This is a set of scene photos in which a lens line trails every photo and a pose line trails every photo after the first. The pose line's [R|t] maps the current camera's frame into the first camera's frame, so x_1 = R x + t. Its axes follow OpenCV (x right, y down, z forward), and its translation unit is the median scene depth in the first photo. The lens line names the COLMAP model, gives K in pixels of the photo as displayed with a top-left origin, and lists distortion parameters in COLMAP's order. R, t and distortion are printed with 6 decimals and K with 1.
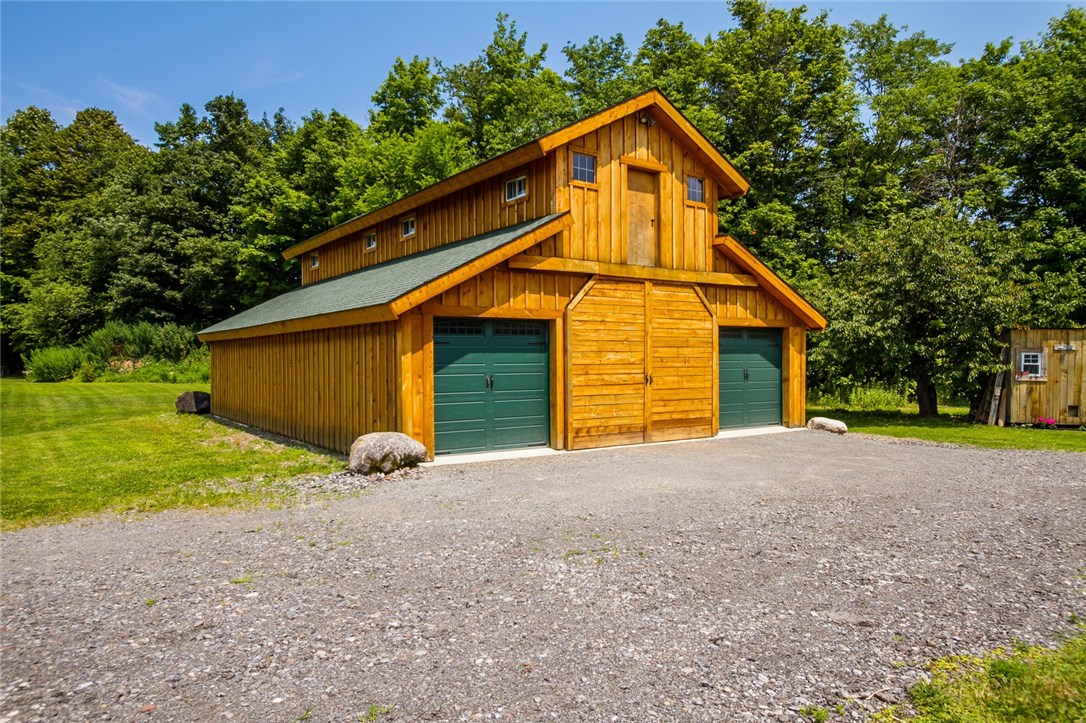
lens RADIAL K [[737.2, 0, 543.0], [0, 737.2, 361.5], [0, 0, 1]] dist [0.005765, 0.002221]
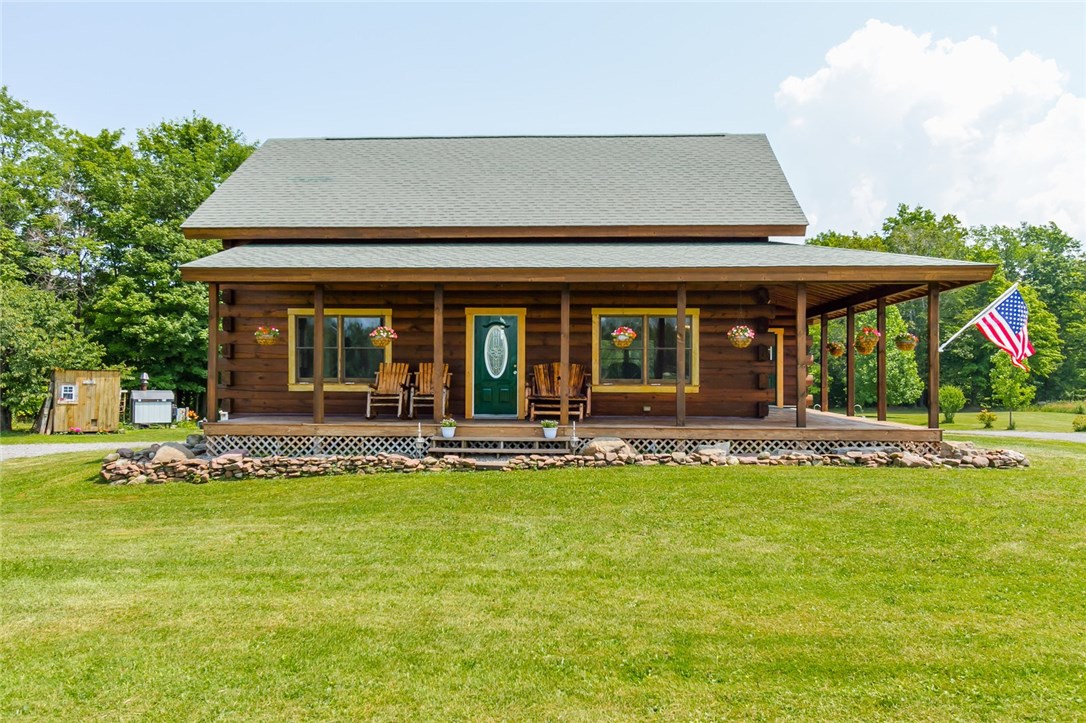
lens RADIAL K [[871.1, 0, 543.0], [0, 871.1, 361.5], [0, 0, 1]] dist [0.005651, 0.003010]
pose [[0.611817, 0.024505, 0.790620, -0.111307], [-0.007217, 0.999651, -0.025400, -0.014630], [-0.790966, 0.009834, 0.611781, -0.574860]]
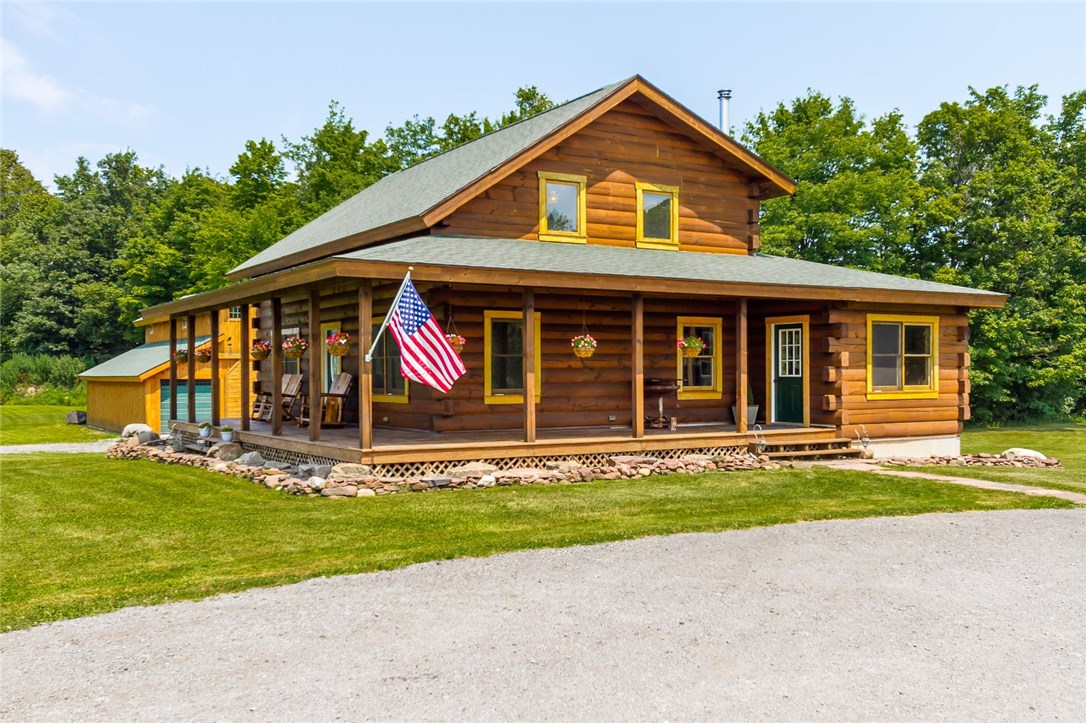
lens RADIAL K [[1061.2, 0, 540.6], [0, 1061.2, 377.8], [0, 0, 1]] dist [0.001989, 0.026074]
pose [[0.998550, 0.001849, -0.053796, 0.506807], [-0.001849, 0.999998, 0.000047, -0.025567], [0.053796, 0.000052, 0.998552, -0.964564]]
